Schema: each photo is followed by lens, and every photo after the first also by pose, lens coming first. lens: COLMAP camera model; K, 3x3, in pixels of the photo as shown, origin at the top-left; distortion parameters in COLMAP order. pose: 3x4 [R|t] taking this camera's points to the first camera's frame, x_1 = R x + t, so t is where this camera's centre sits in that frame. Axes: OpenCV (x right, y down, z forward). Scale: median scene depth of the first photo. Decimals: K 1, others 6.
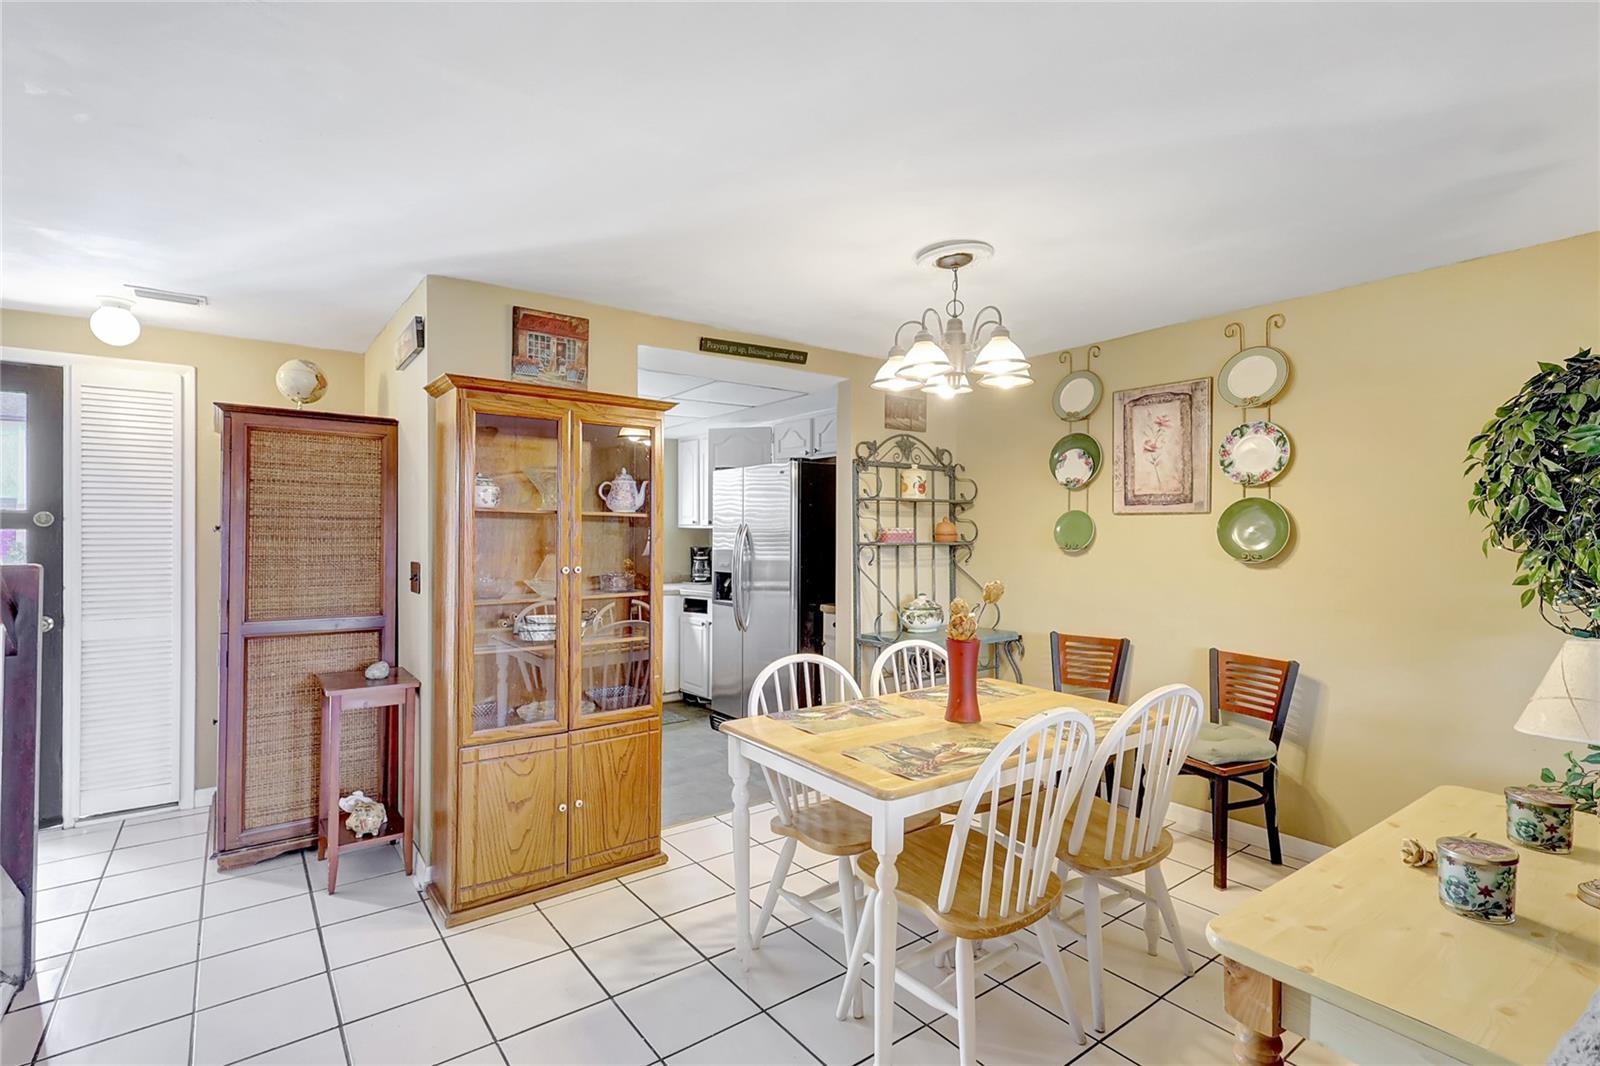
lens RADIAL K [[748.2, 0, 806.2], [0, 748.2, 538.1], [0, 0, 1]] dist [0.001154, 0.000557]
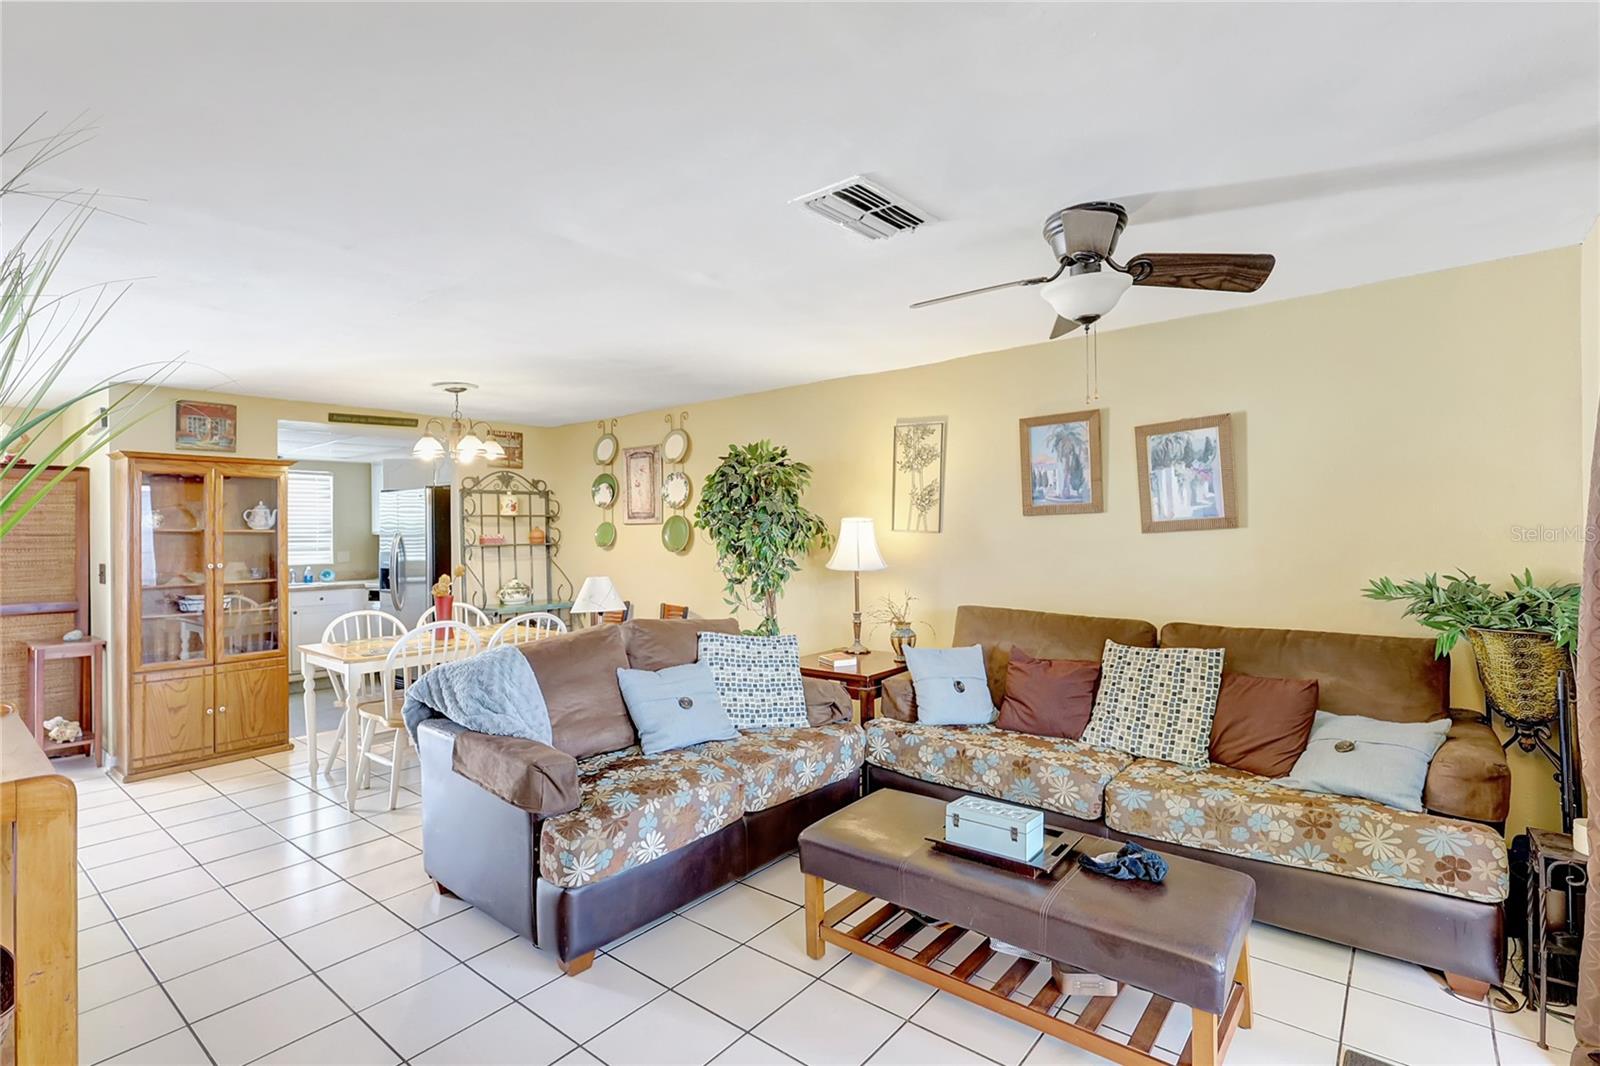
lens RADIAL K [[741.6, 0, 798.2], [0, 741.6, 526.3], [0, 0, 1]] dist [0.000103, 0.000525]
pose [[0.970508, -0.013752, 0.240676, 0.424606], [0.017192, 0.999778, -0.012201, -0.001827], [-0.240455, 0.015978, 0.970529, -0.701445]]
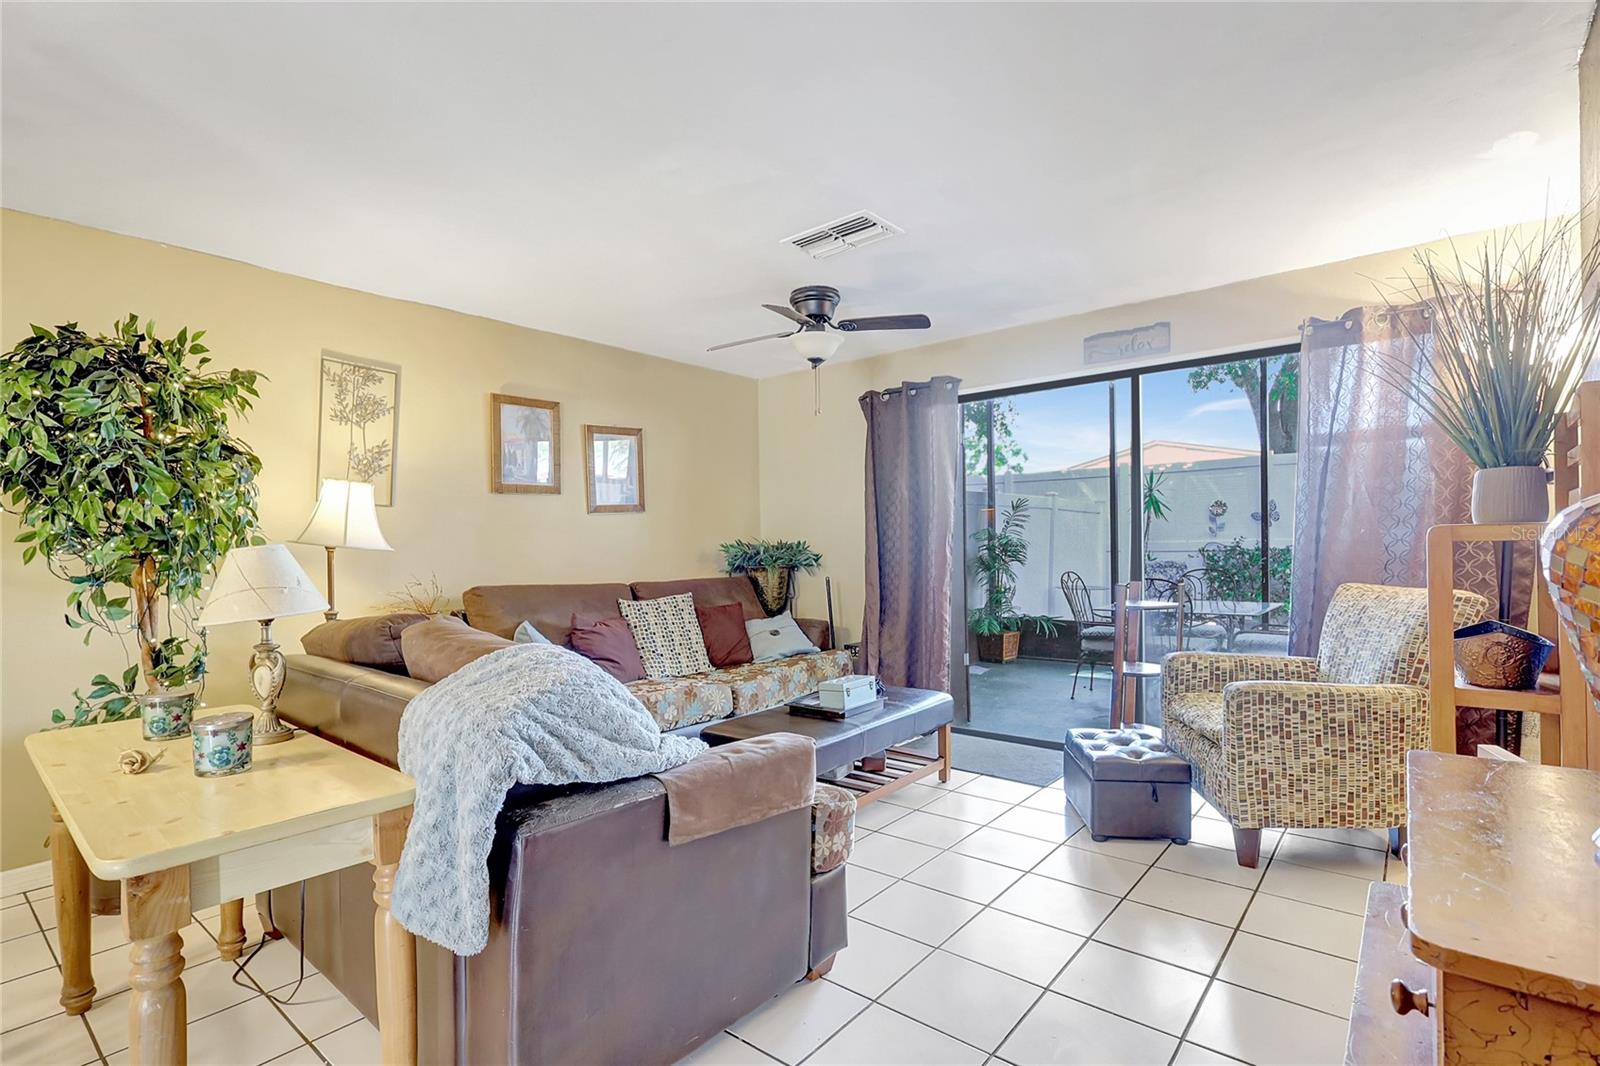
lens RADIAL K [[763.4, 0, 795.1], [0, 763.4, 558.4], [0, 0, 1]] dist [0.000621, 0.000176]
pose [[-0.222862, -0.016757, 0.974706, -0.179737], [0.021635, 0.999521, 0.022131, 0.056702], [-0.974610, 0.026020, -0.222393, 0.135213]]
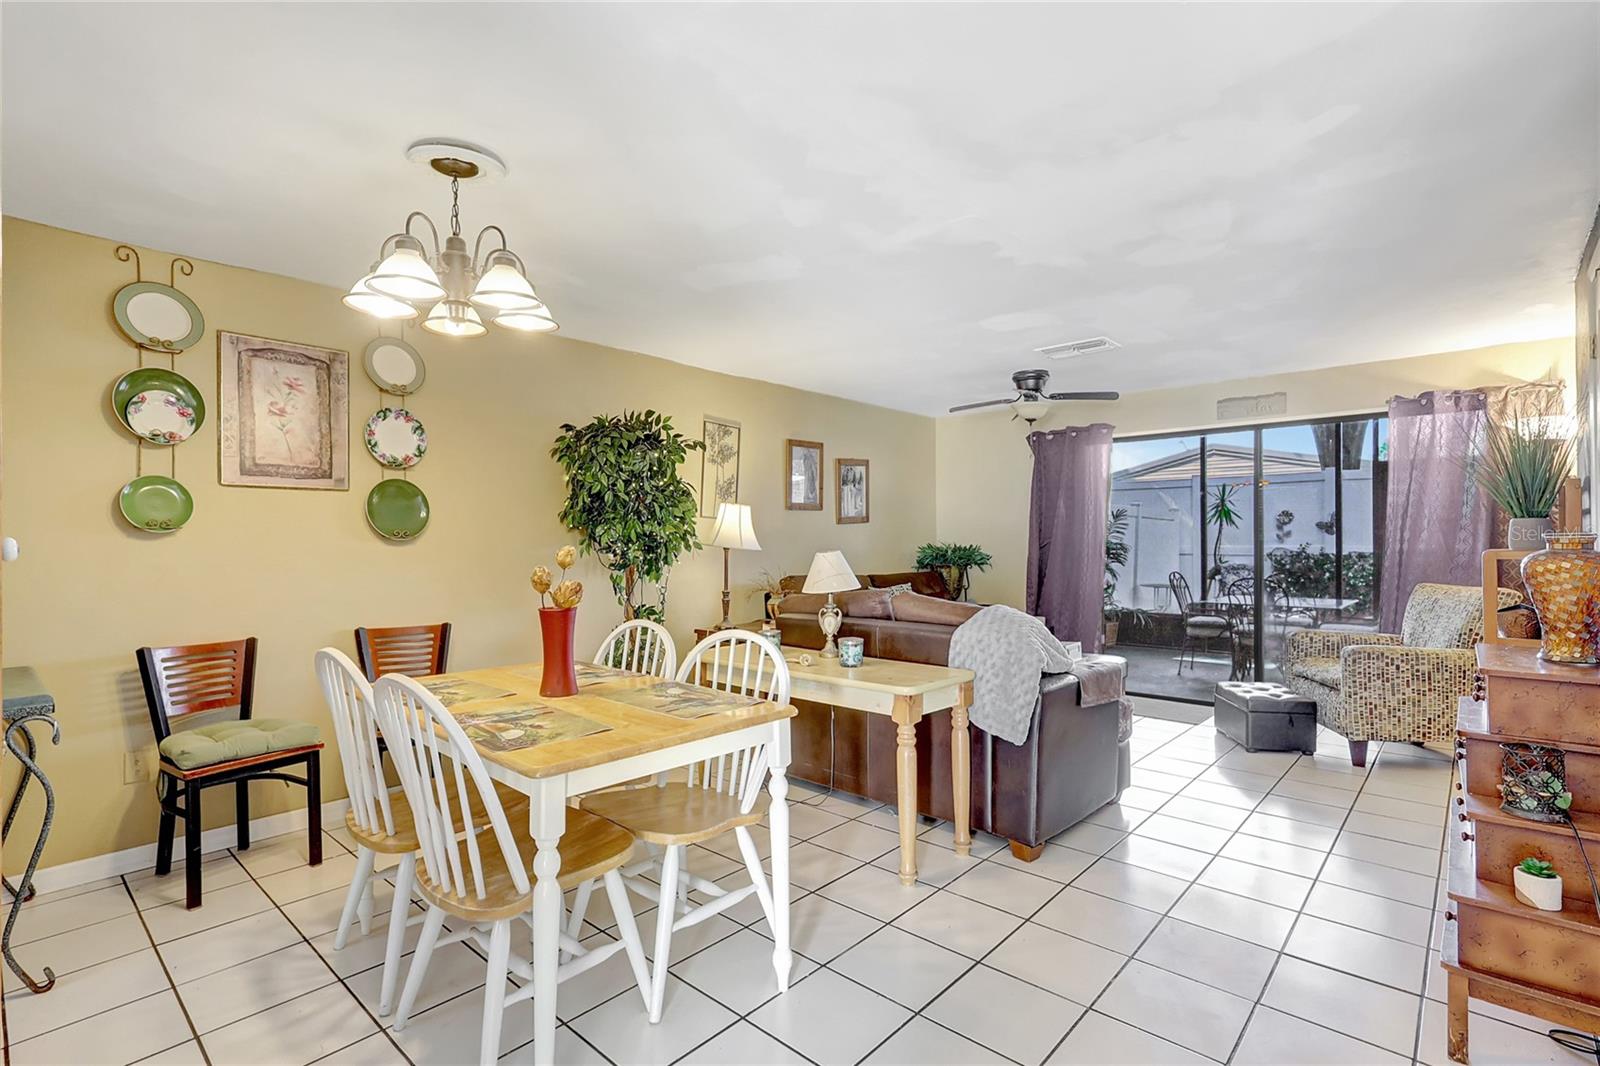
lens RADIAL K [[759.8, 0, 785.6], [0, 759.8, 545.3], [0, 0, 1]] dist [0.000275, 0.000836]
pose [[-0.177250, -0.007737, 0.984136, -0.531407], [0.009580, 0.999908, 0.009586, 0.033227], [-0.984119, 0.011127, -0.177159, 0.601962]]
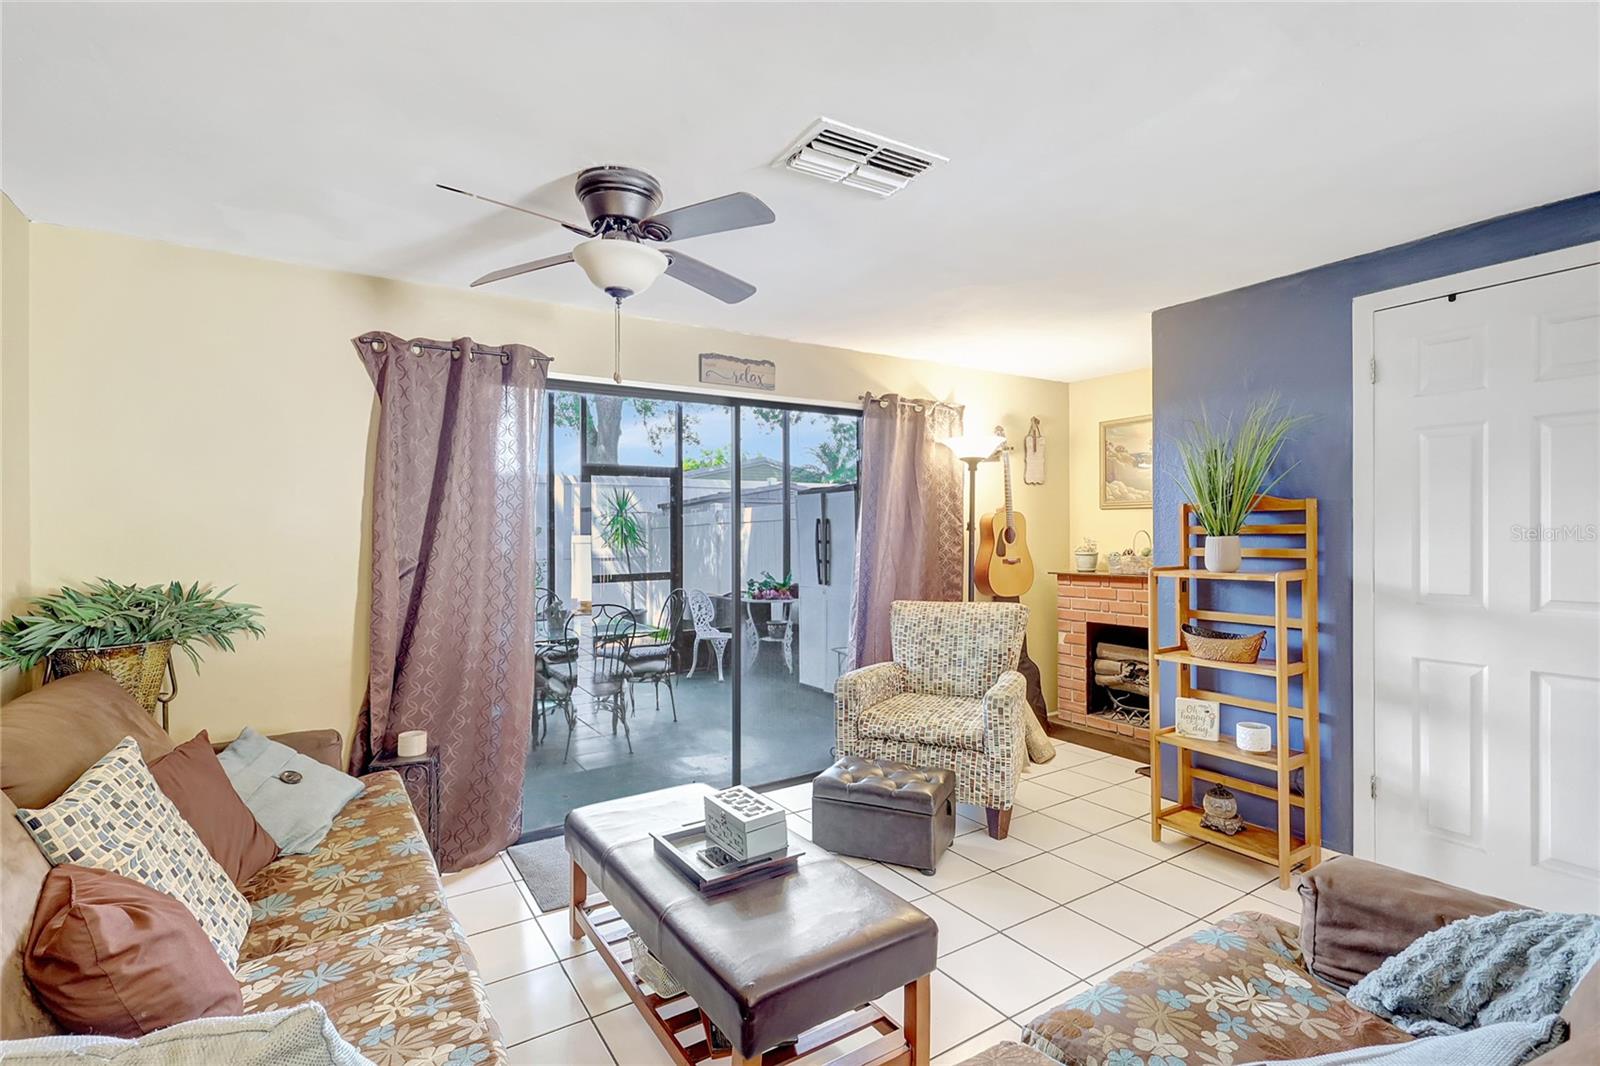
lens RADIAL K [[741.6, 0, 798.2], [0, 741.6, 526.3], [0, 0, 1]] dist [0.000103, 0.000525]
pose [[-0.996530, 0.008995, 0.082749, 0.636210], [0.008540, 0.999946, -0.005850, 0.007802], [-0.082798, -0.005123, -0.996553, 0.464532]]
